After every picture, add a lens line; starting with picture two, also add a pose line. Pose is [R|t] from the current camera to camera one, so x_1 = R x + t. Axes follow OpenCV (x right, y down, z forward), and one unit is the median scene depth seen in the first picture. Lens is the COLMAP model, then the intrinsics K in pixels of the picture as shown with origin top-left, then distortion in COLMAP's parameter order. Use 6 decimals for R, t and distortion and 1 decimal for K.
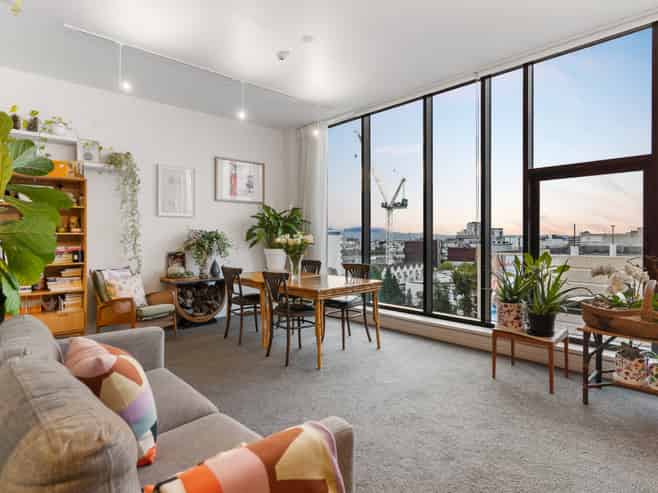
lens RADIAL K [[377.8, 0, 329.0], [0, 377.8, 246.5], [0, 0, 1]] dist [0.000930, 0.000589]
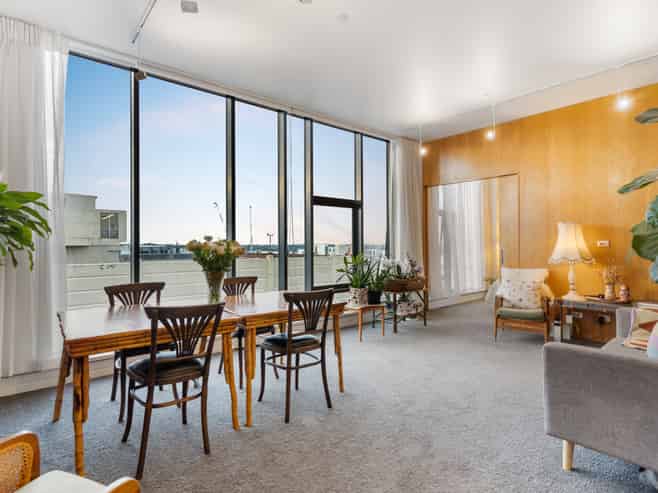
lens RADIAL K [[364.4, 0, 329.0], [0, 364.4, 246.5], [0, 0, 1]] dist [-0.001683, 0.000424]
pose [[0.050383, -0.006256, 0.998710, -0.578330], [0.019424, 0.999797, 0.005283, -0.017731], [-0.998541, 0.019132, 0.050495, 0.631424]]
